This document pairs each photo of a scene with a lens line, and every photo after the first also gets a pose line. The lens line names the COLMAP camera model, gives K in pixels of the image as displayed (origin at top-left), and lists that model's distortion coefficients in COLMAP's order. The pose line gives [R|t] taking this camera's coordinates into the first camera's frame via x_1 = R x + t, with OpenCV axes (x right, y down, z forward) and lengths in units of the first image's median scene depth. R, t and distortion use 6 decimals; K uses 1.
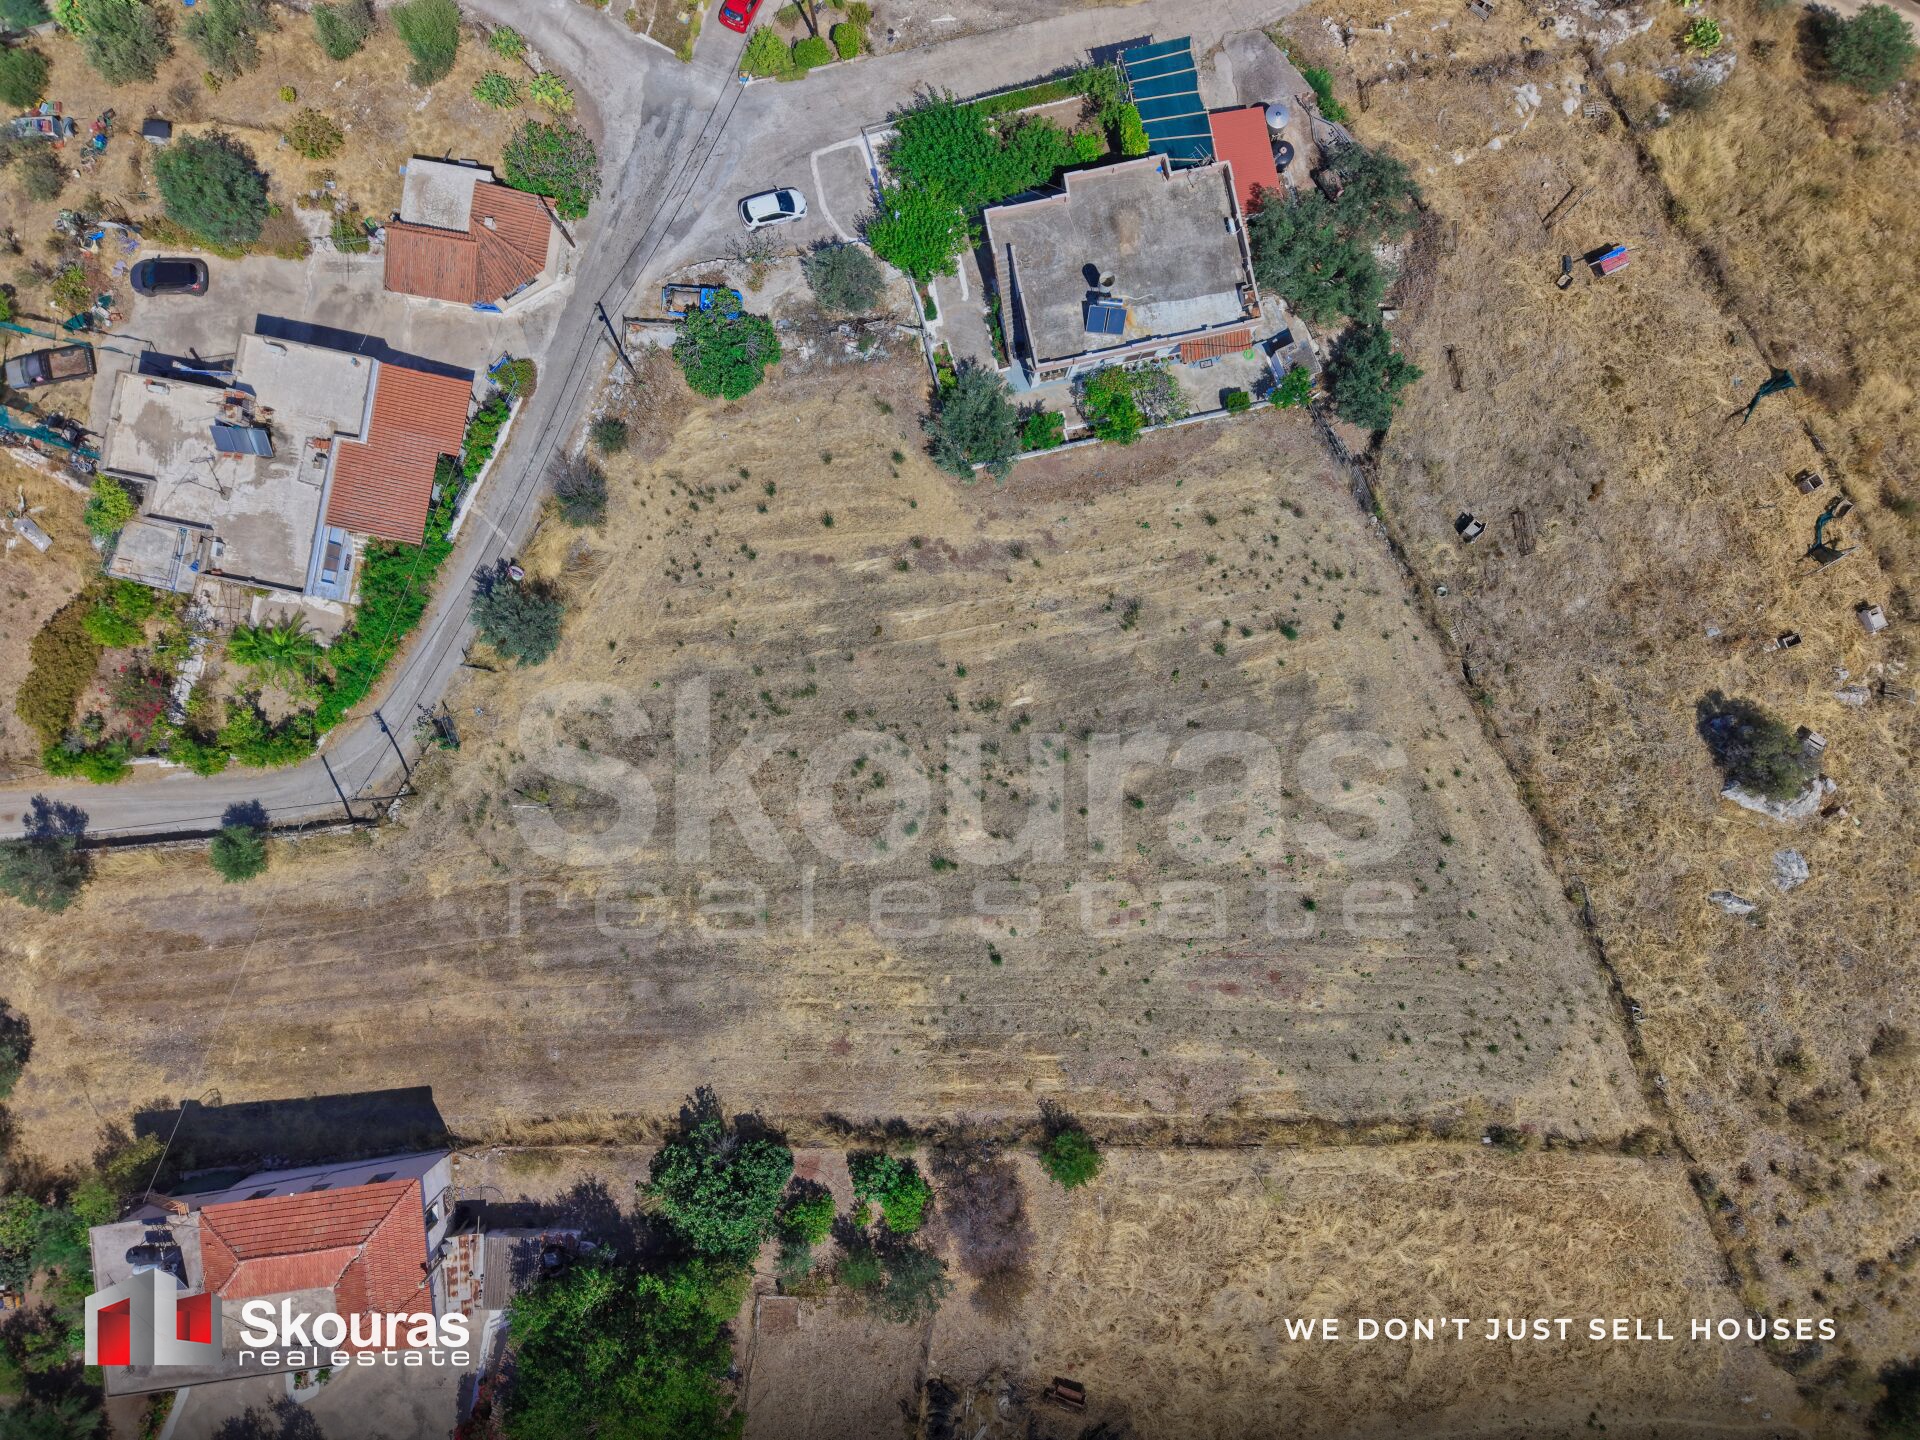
lens RADIAL K [[1287.9, 0, 951.3], [0, 1287.9, 726.1], [0, 0, 1]] dist [0.025705, -0.022861]
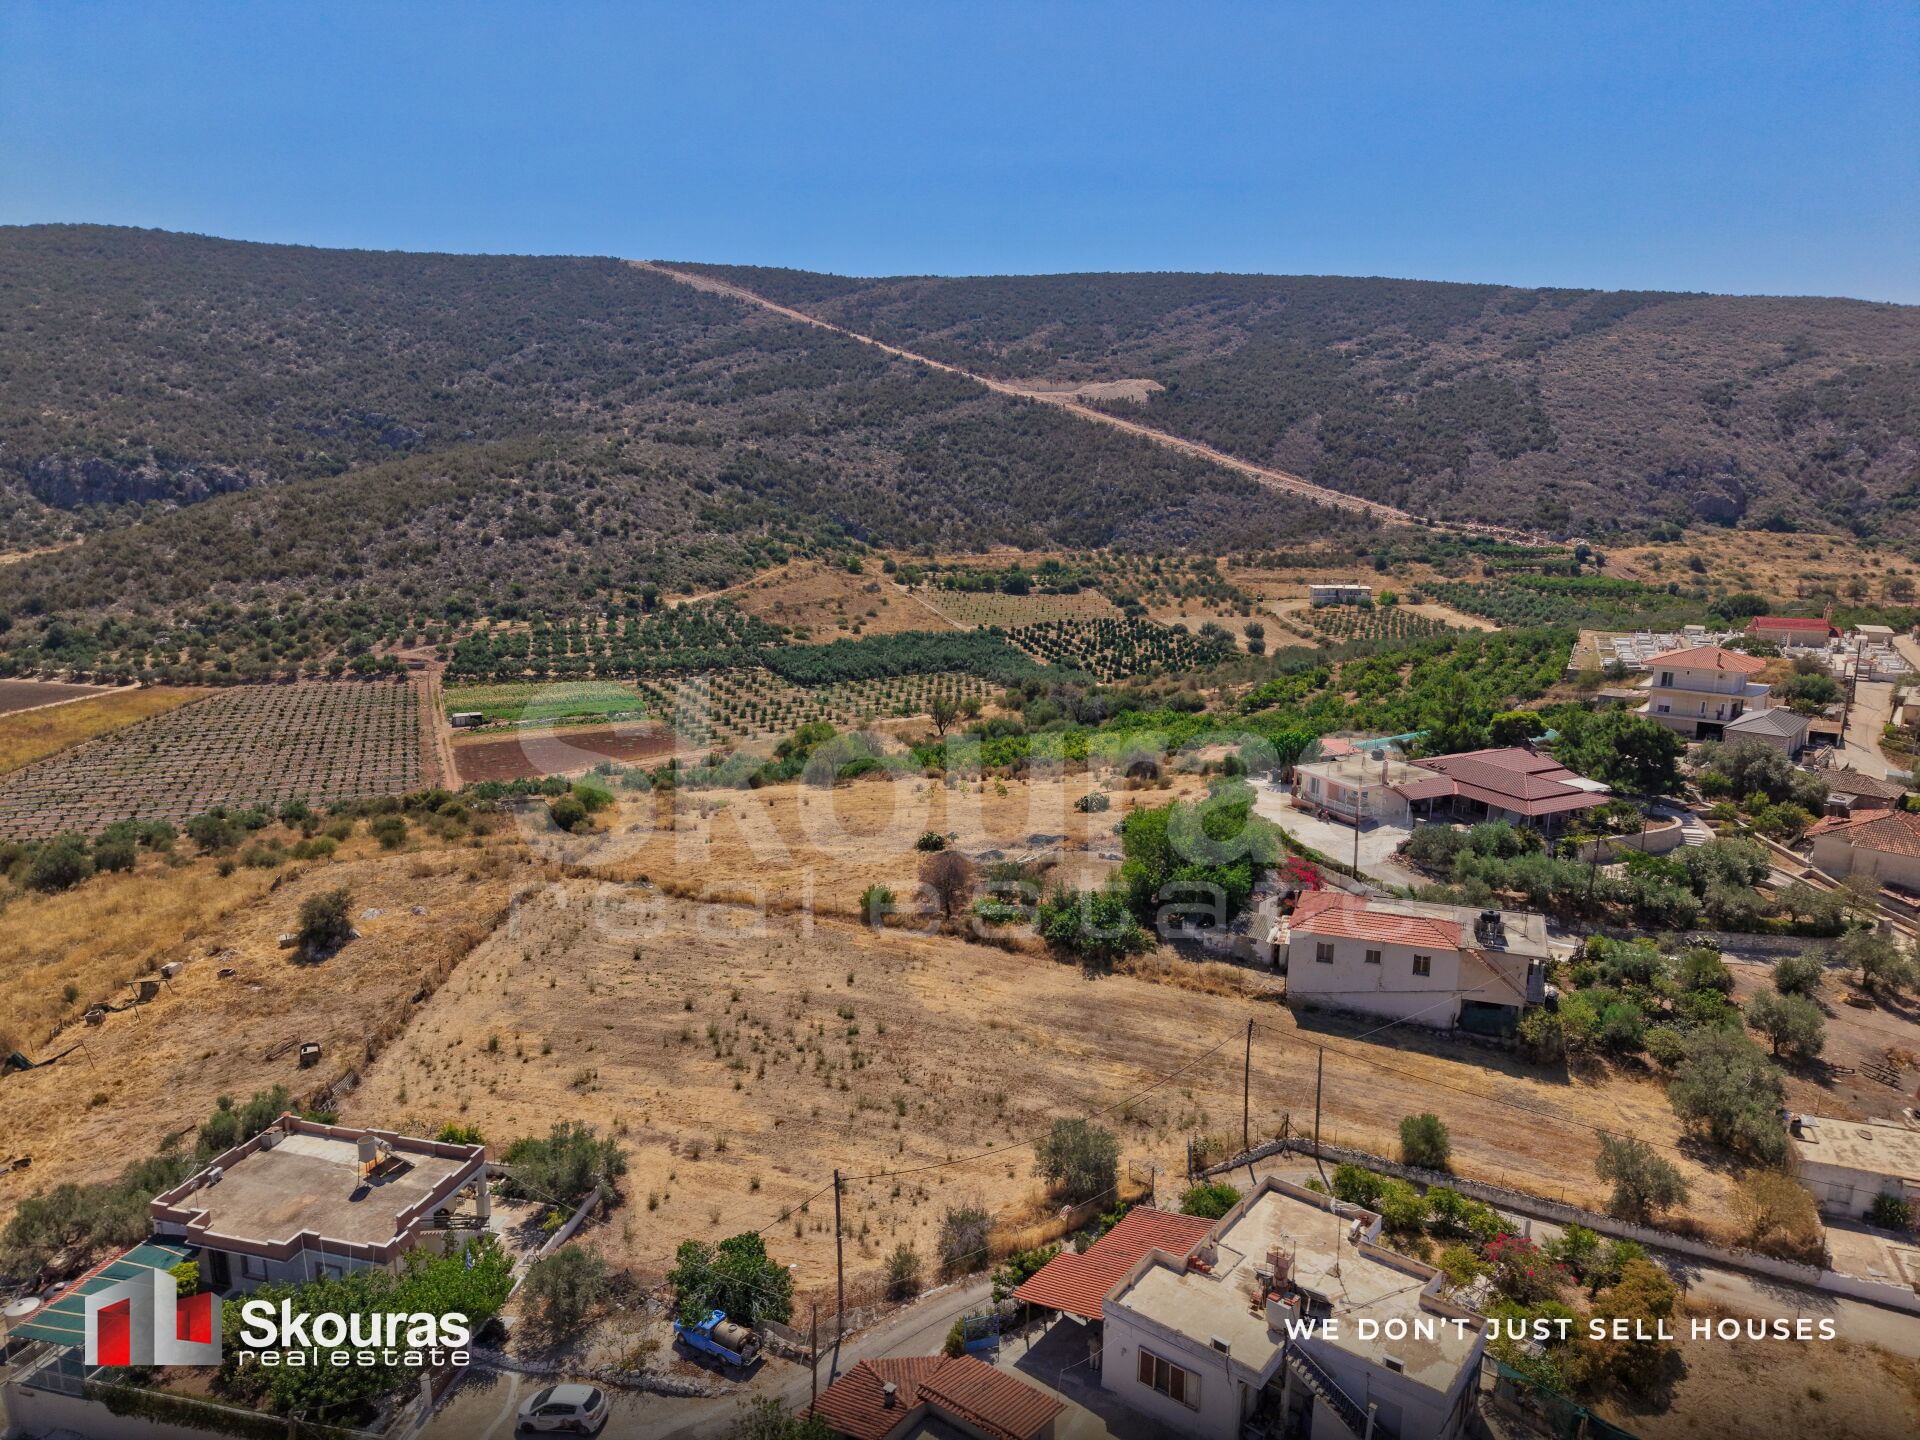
lens RADIAL K [[1287.9, 0, 958.5], [0, 1287.9, 728.7], [0, 0, 1]] dist [0.025705, -0.022861]
pose [[-0.887008, -0.118346, 0.446331, -0.616491], [0.461428, -0.190890, 0.866397, -0.853679], [-0.017335, 0.974451, 0.223930, 0.445661]]
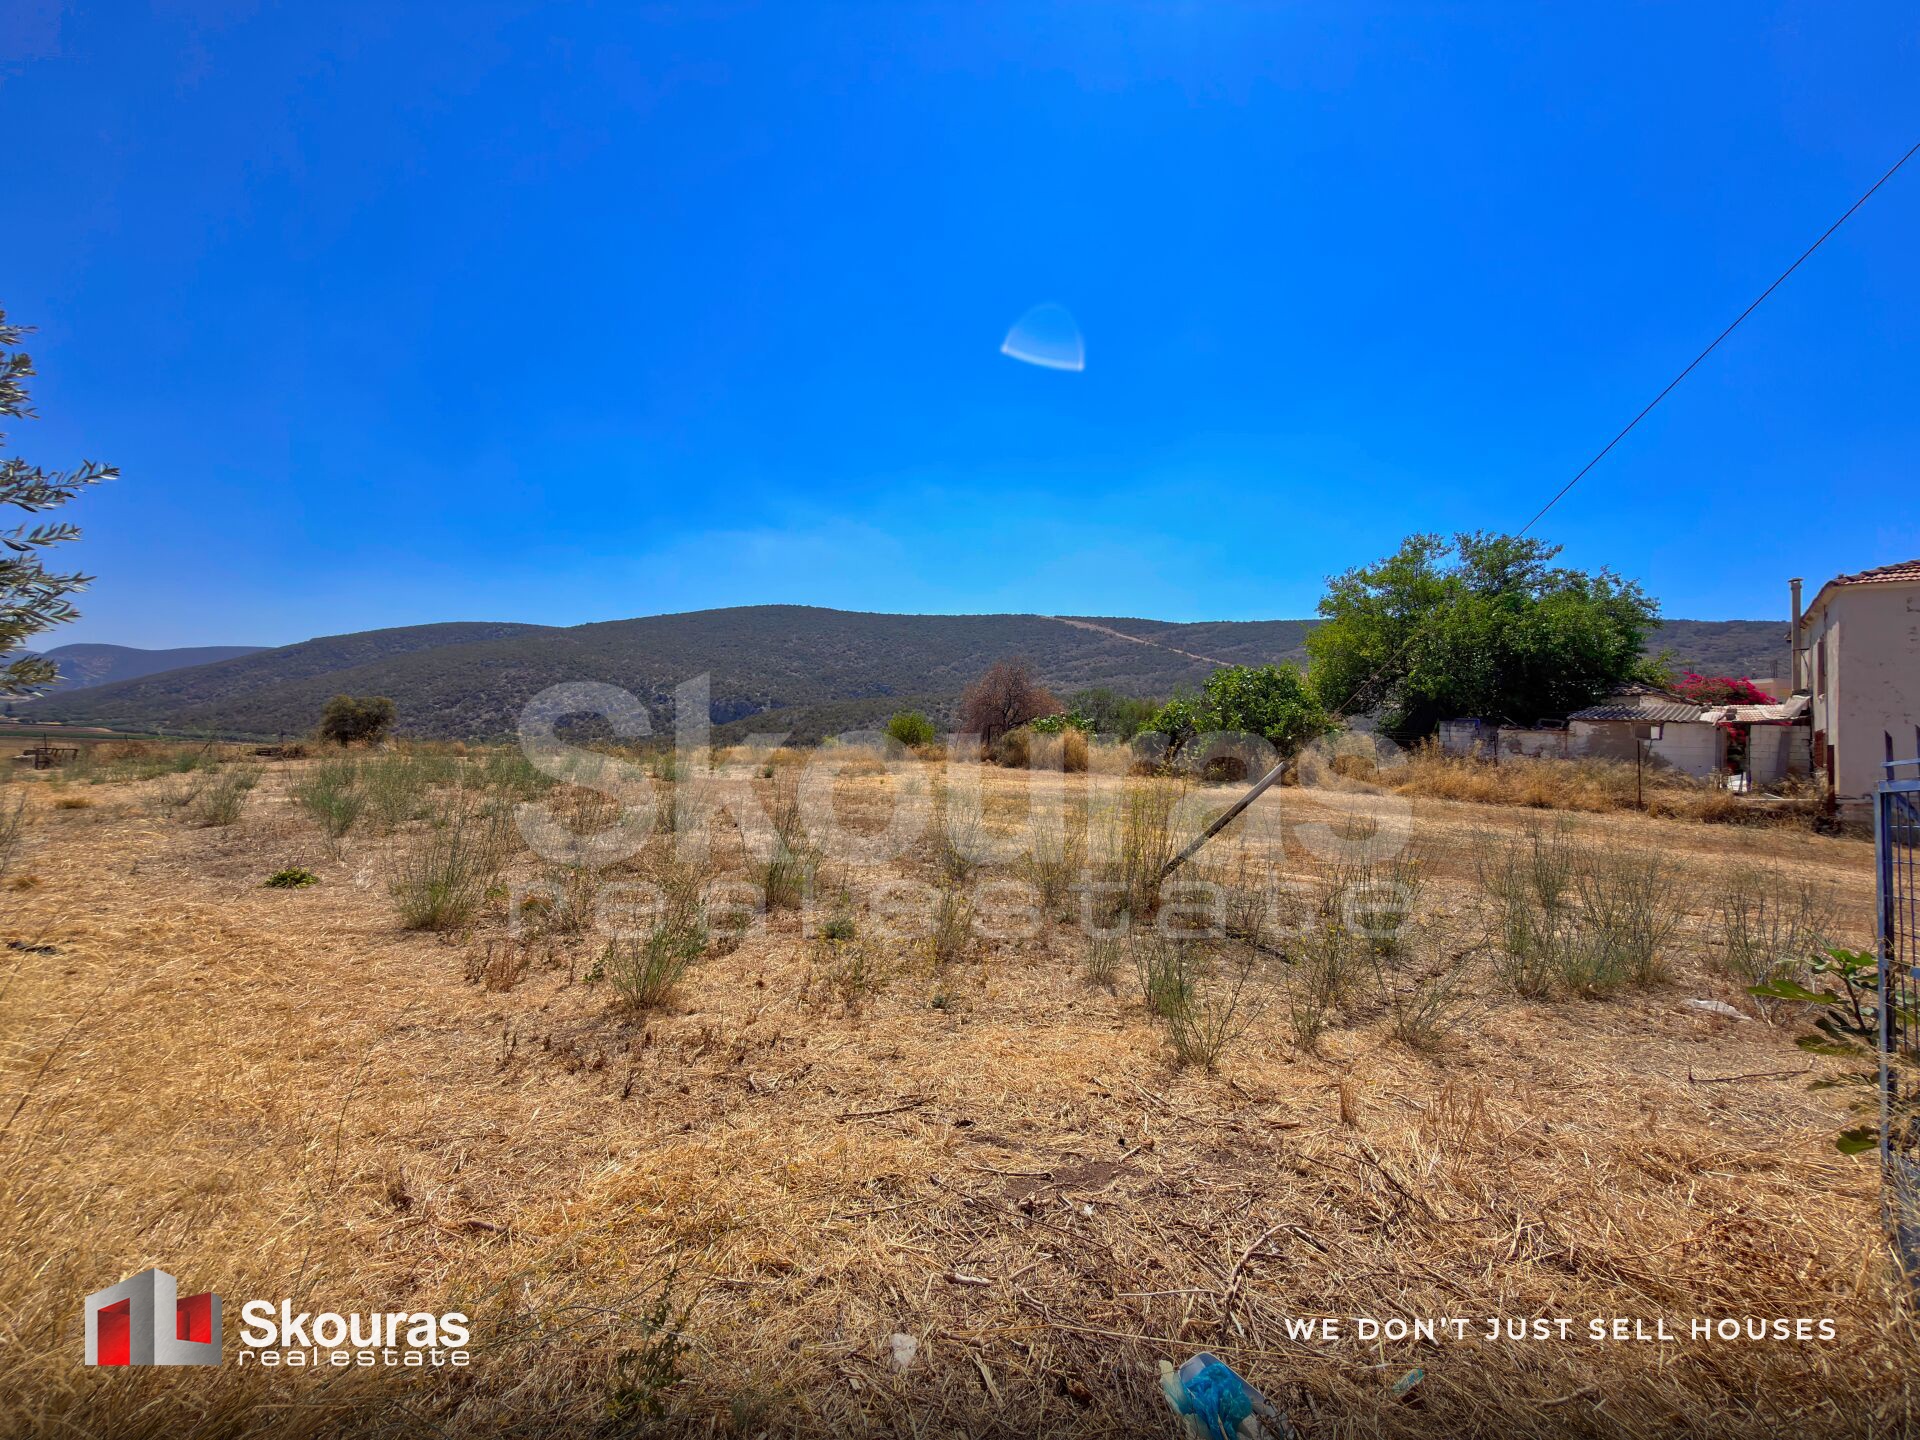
lens RADIAL K [[767.4, 0, 957.2], [0, 767.4, 723.5], [0, 0, 1]] dist [0.002638, -0.000718]
pose [[-0.660475, -0.024391, 0.750452, -0.372781], [0.748712, 0.053941, 0.660697, -0.036218], [-0.056595, 0.998246, -0.017364, 0.960492]]
